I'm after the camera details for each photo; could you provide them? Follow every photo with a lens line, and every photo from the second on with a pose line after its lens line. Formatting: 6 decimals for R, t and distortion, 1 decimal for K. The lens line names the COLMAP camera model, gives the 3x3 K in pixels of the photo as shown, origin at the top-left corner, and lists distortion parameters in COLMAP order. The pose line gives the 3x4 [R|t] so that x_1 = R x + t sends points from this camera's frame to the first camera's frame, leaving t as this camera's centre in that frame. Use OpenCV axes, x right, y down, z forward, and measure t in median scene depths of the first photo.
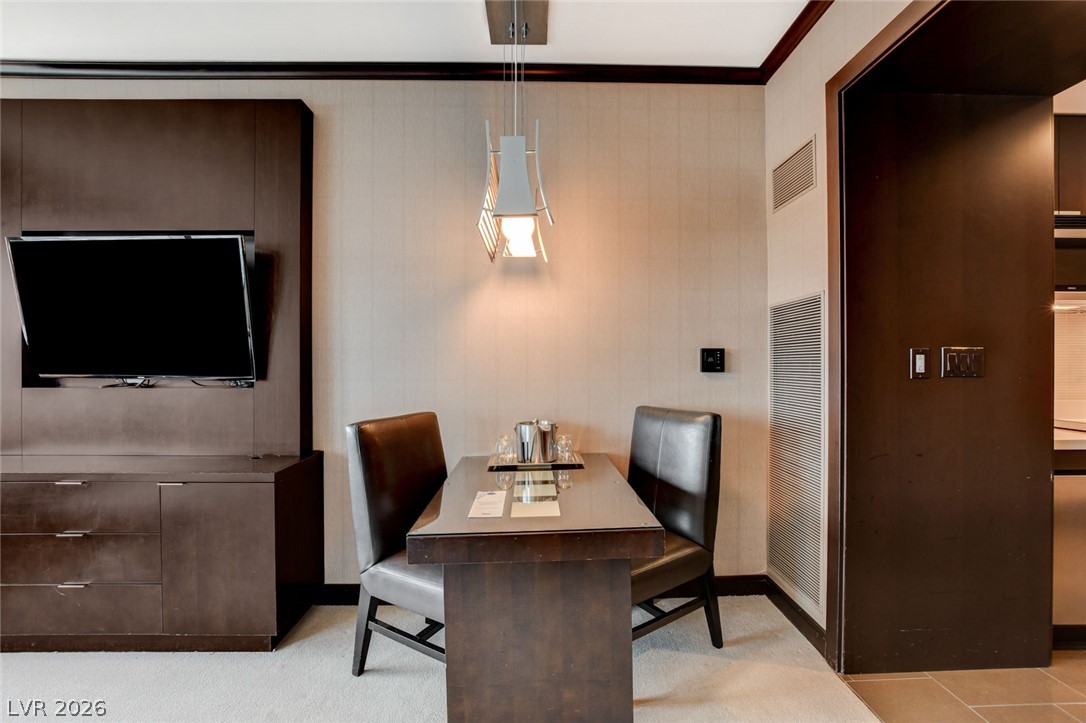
lens RADIAL K [[475.8, 0, 546.6], [0, 475.8, 365.5], [0, 0, 1]] dist [-0.020257, 0.004896]
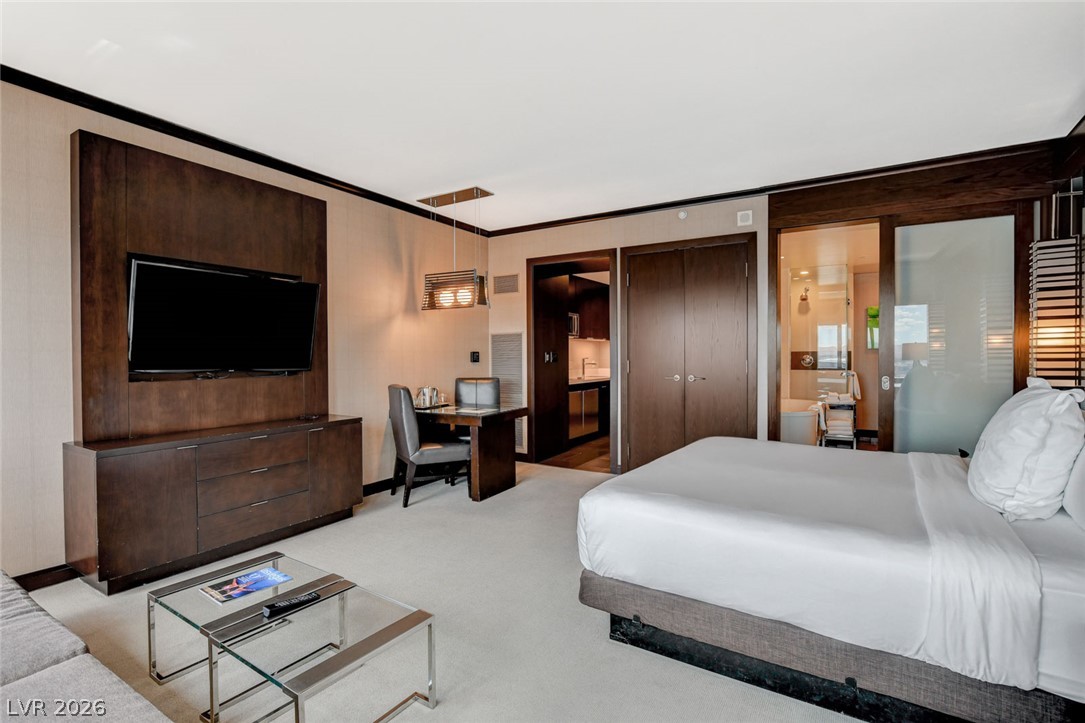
lens RADIAL K [[517.2, 0, 543.3], [0, 517.2, 359.1], [0, 0, 1]] dist [-0.006772, -0.000413]
pose [[0.526776, -0.007924, 0.849967, -1.669049], [0.008546, 0.999955, 0.004025, -0.006529], [-0.849961, 0.005143, 0.526820, -0.605966]]
